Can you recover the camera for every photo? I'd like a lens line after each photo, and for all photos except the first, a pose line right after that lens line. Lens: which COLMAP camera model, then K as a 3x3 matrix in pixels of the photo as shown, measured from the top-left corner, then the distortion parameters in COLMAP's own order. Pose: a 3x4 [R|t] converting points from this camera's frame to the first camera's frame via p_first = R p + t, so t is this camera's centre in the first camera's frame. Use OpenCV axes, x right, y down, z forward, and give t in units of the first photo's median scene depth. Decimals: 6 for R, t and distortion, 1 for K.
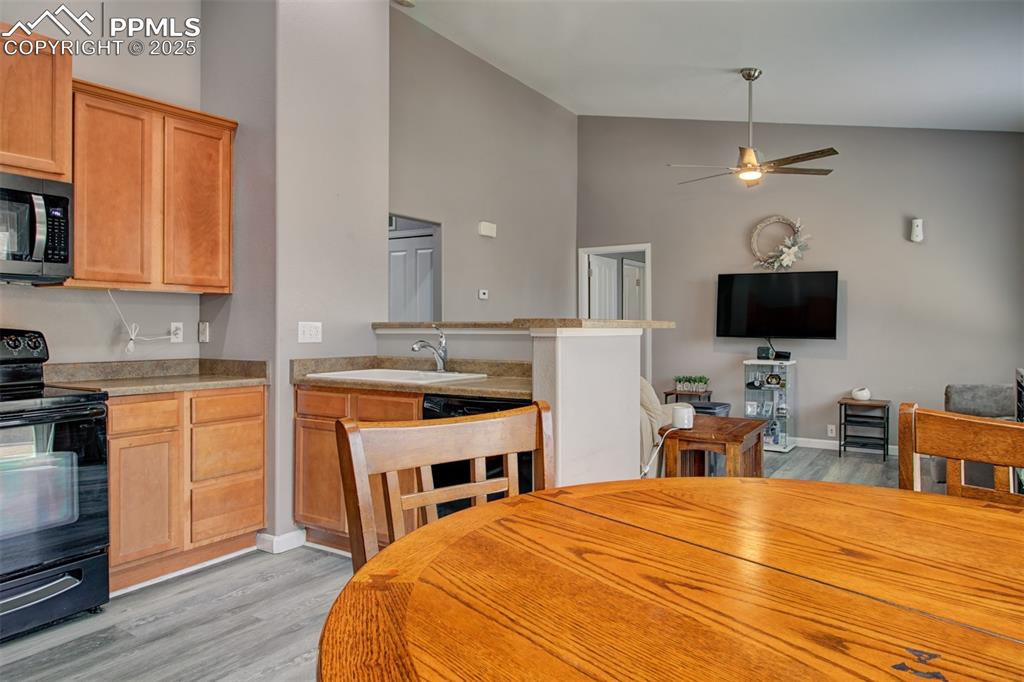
lens RADIAL K [[663.5, 0, 510.4], [0, 663.5, 337.1], [0, 0, 1]] dist [-0.019291, 0.010363]
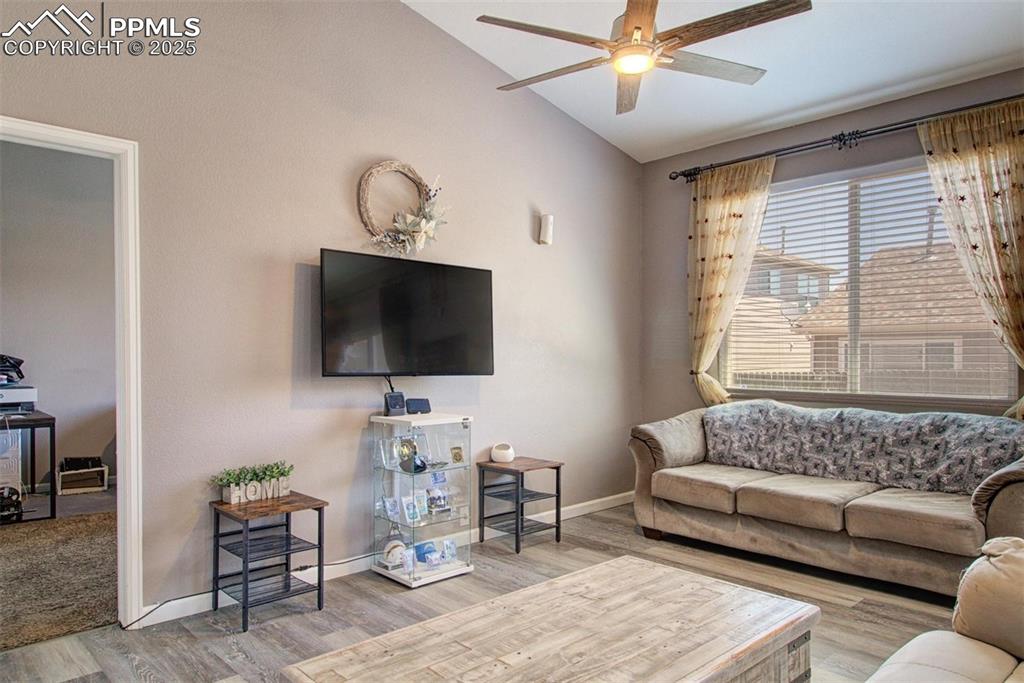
lens RADIAL K [[677.4, 0, 516.4], [0, 677.4, 351.9], [0, 0, 1]] dist [0.007929, -0.007908]
pose [[0.239162, 0.003676, 0.970973, -0.260432], [0.014790, 0.999863, -0.007428, -0.023385], [-0.970867, 0.016137, 0.239075, 1.416507]]
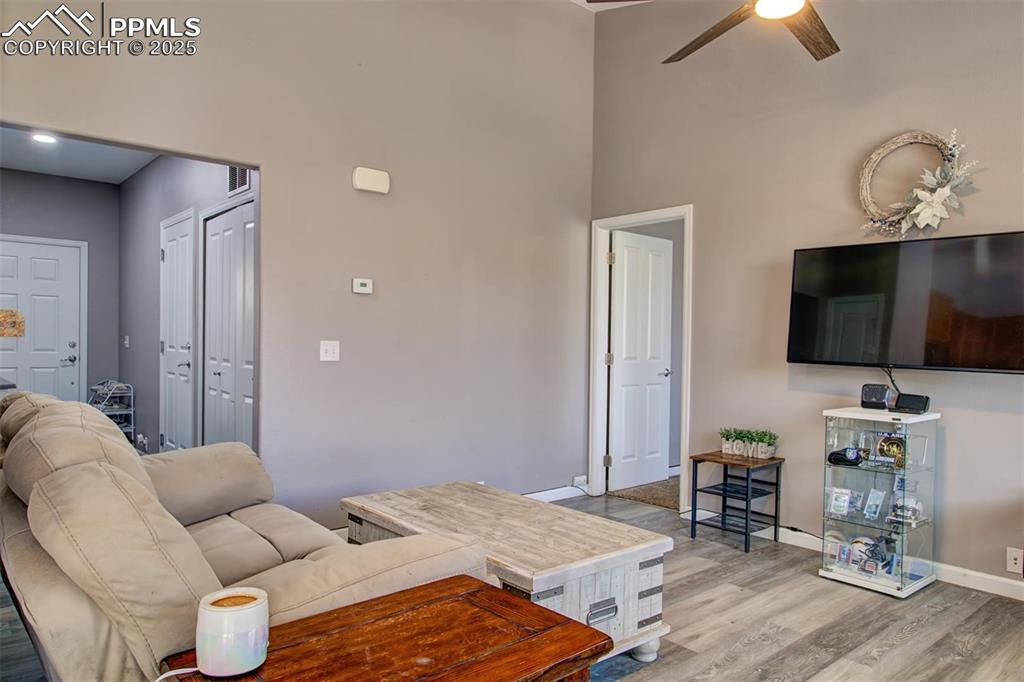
lens RADIAL K [[677.4, 0, 522.5], [0, 677.4, 362.3], [0, 0, 1]] dist [0.007929, -0.007908]
pose [[0.960139, 0.023069, -0.278571, 0.488224], [-0.019606, 0.999692, 0.015212, -0.009644], [0.278836, -0.009144, 0.960295, 0.749931]]
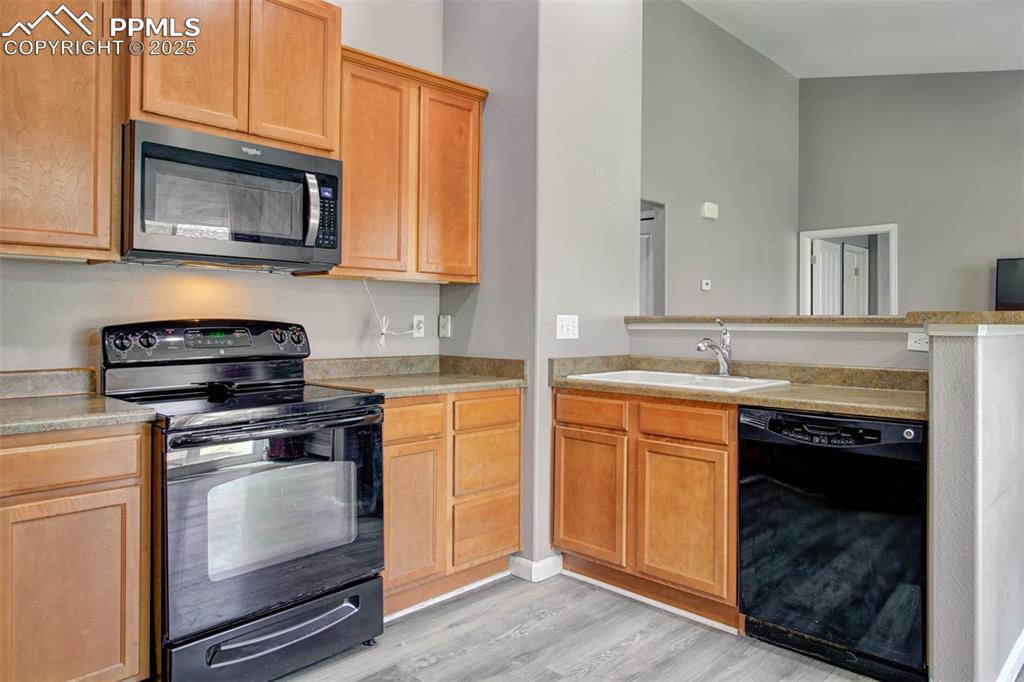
lens RADIAL K [[663.5, 0, 483.7], [0, 663.5, 331.2], [0, 0, 1]] dist [-0.019291, 0.010363]
pose [[0.972862, 0.008121, -0.231243, -0.214434], [-0.008260, 0.999966, 0.000368, -0.001358], [0.231239, 0.001552, 0.972896, 0.133505]]
